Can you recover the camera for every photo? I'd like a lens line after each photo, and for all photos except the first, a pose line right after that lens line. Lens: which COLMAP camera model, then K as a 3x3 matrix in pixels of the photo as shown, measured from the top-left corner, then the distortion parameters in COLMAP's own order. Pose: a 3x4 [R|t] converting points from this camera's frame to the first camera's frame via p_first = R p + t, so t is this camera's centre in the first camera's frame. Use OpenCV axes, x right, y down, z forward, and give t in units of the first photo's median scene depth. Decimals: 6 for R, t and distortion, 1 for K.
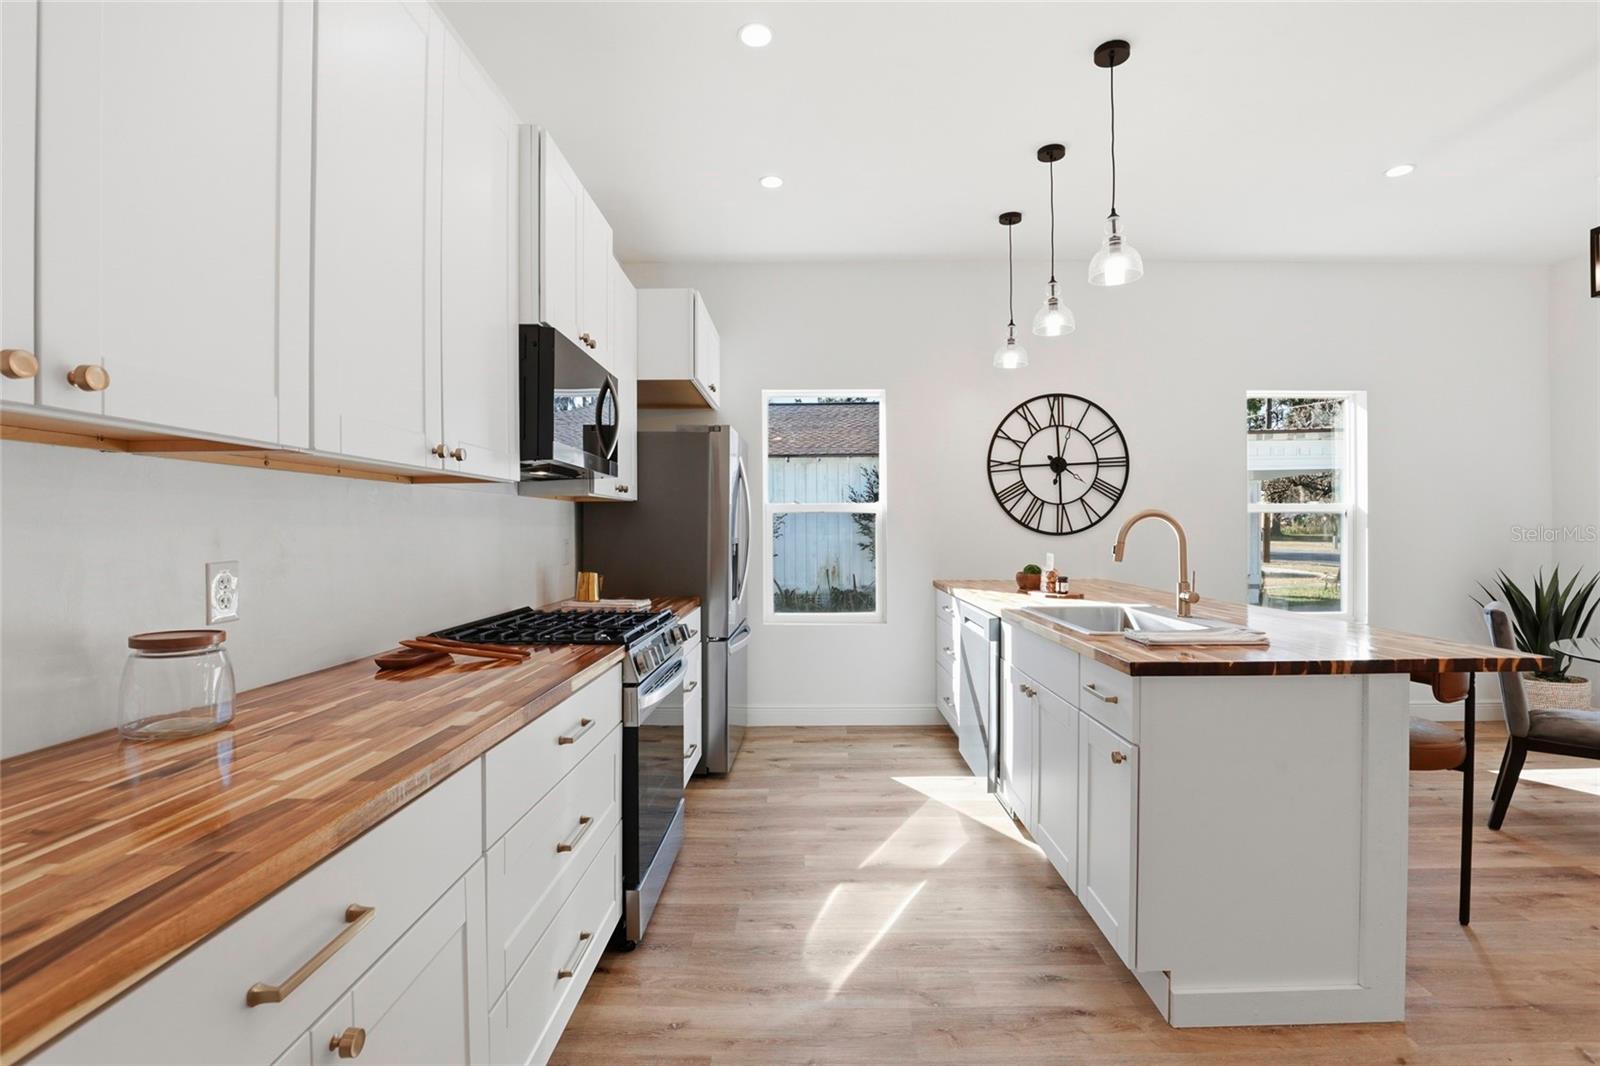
lens RADIAL K [[744.1, 0, 804.1], [0, 744.1, 533.2], [0, 0, 1]] dist [-0.038122, 0.007888]
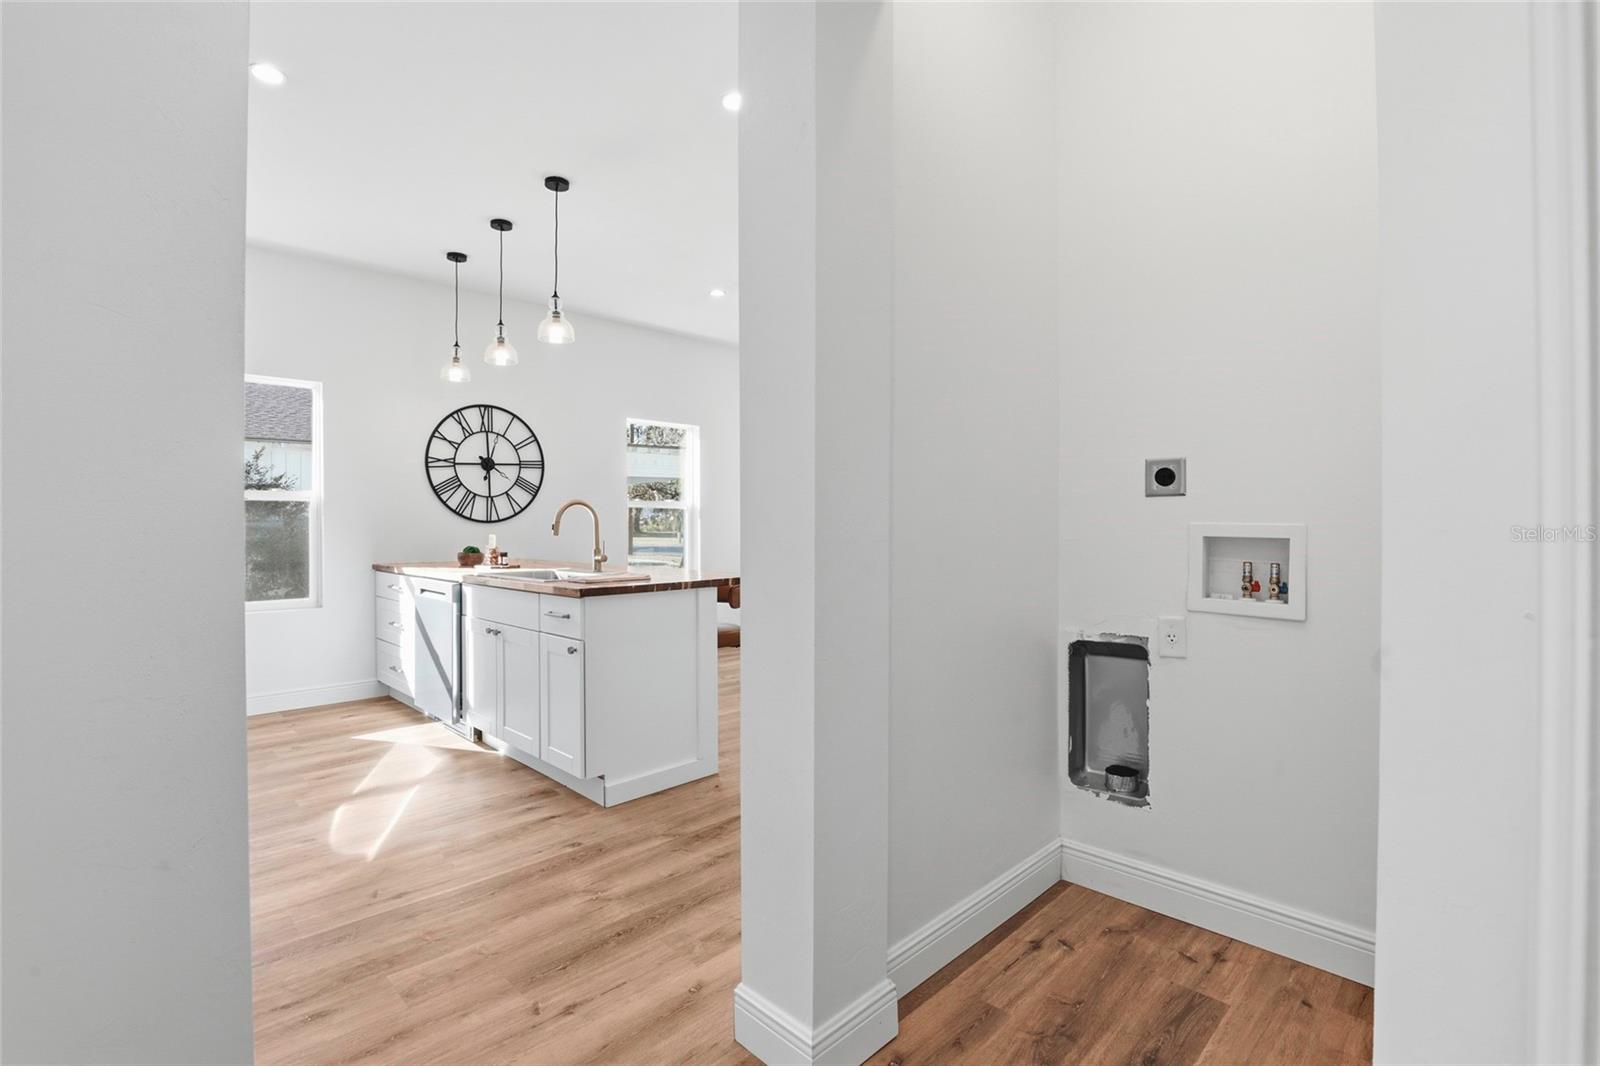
lens RADIAL K [[744.1, 0, 806.3], [0, 744.1, 525.7], [0, 0, 1]] dist [-0.037762, 0.008587]
pose [[0.698275, 0.001566, 0.715828, -0.153630], [0.005194, 0.999960, -0.007254, 0.018791], [-0.715810, 0.008784, 0.698239, -0.205083]]
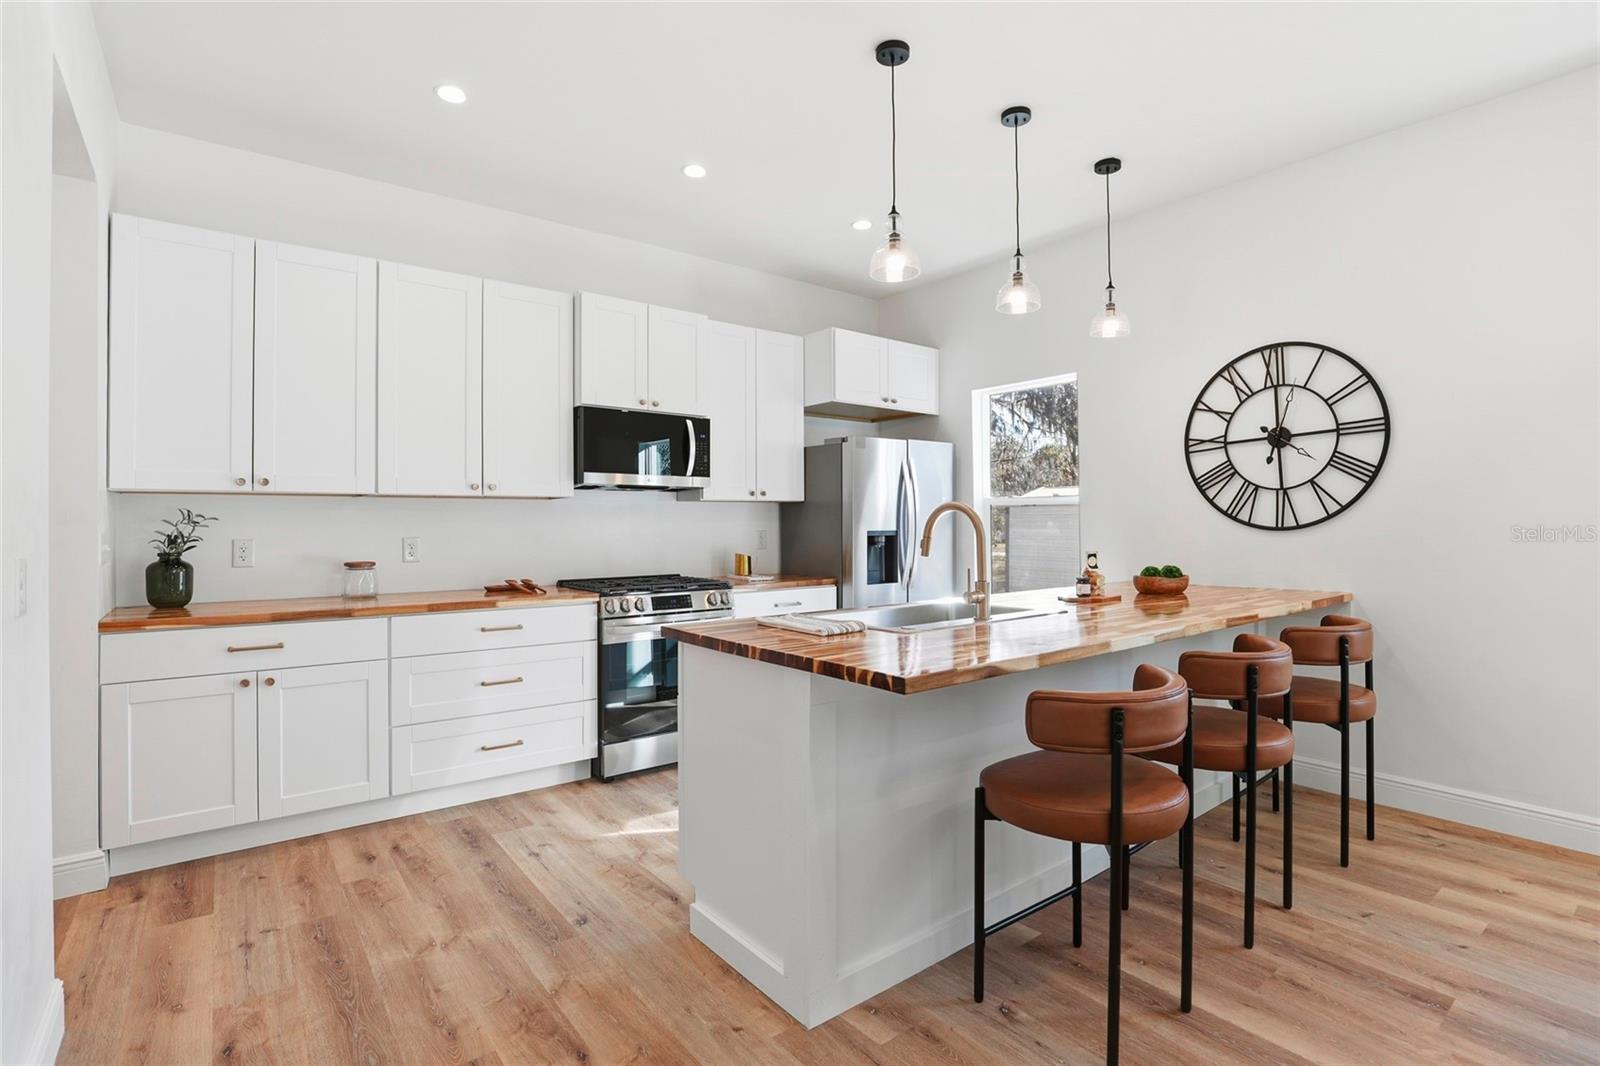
lens RADIAL K [[761.1, 0, 802.8], [0, 761.1, 522.1], [0, 0, 1]] dist [-0.028377, -0.000054]
pose [[0.623056, -0.001370, -0.782176, 0.642549], [-0.002895, 0.999988, -0.004058, -0.001175], [0.782172, 0.004793, 0.623044, 0.141677]]
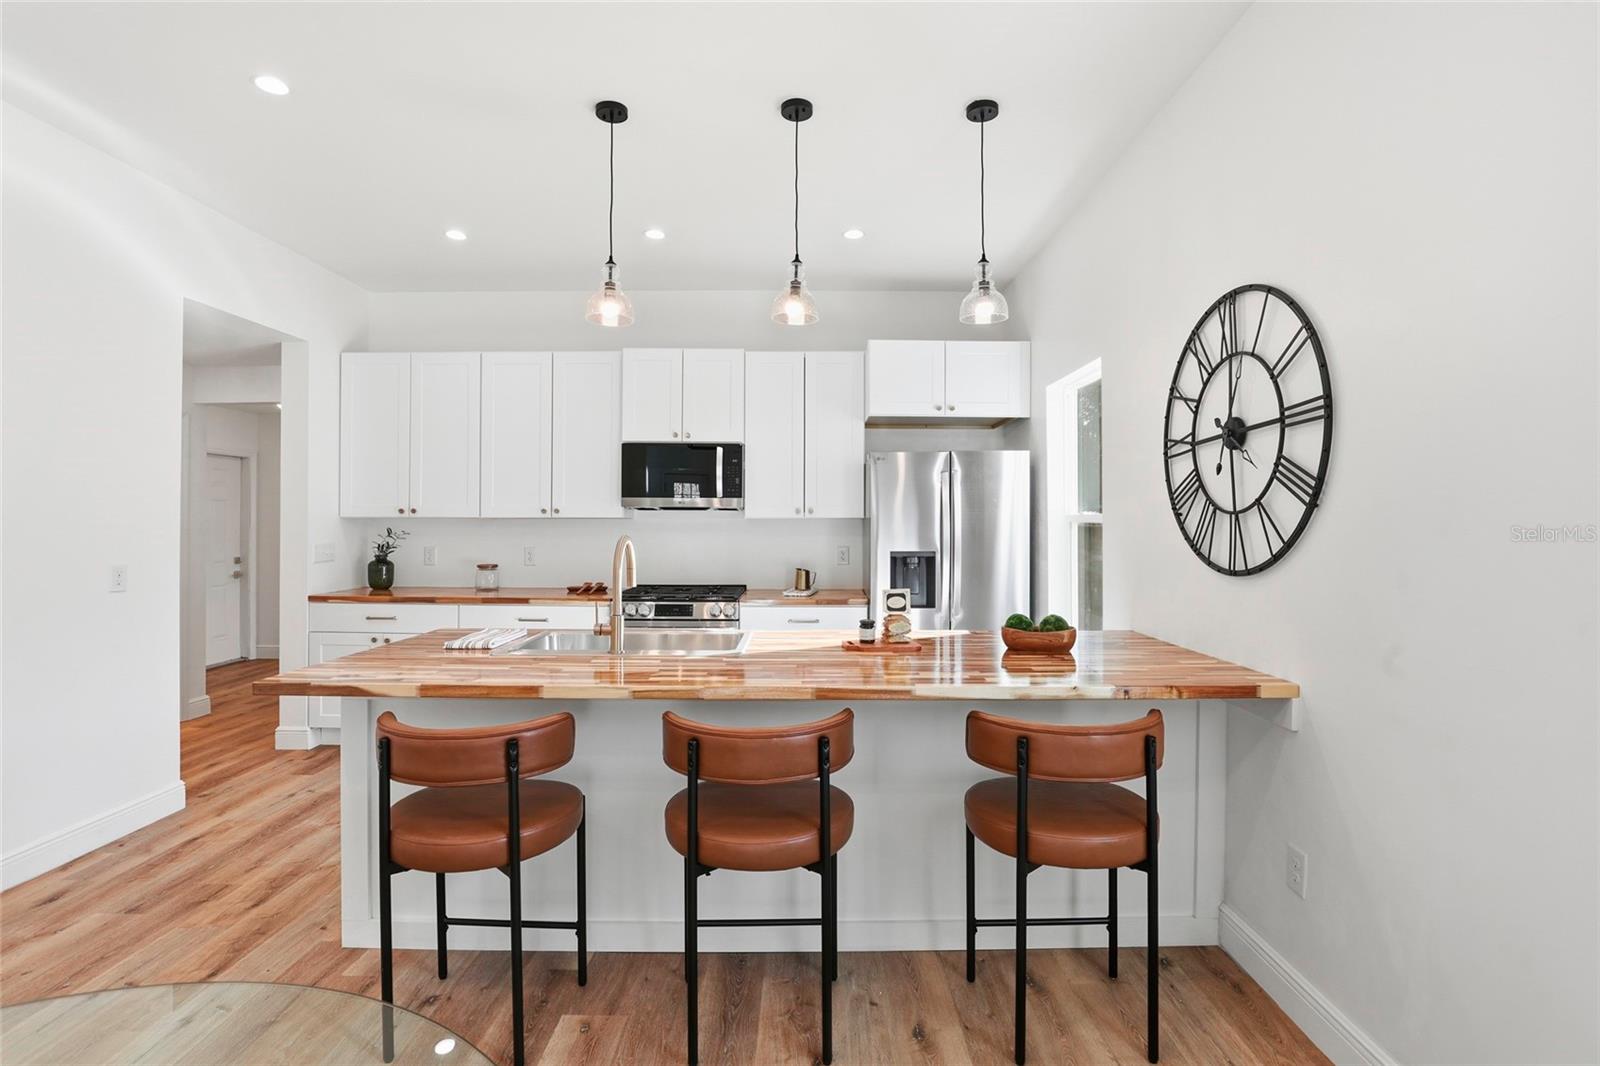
lens RADIAL K [[744.1, 0, 806.3], [0, 744.1, 525.7], [0, 0, 1]] dist [-0.037762, 0.008587]
pose [[0.008465, 0.009136, -0.999922, 0.835351], [-0.009415, 0.999915, 0.009056, -0.032396], [0.999920, 0.009338, 0.008551, 0.711696]]
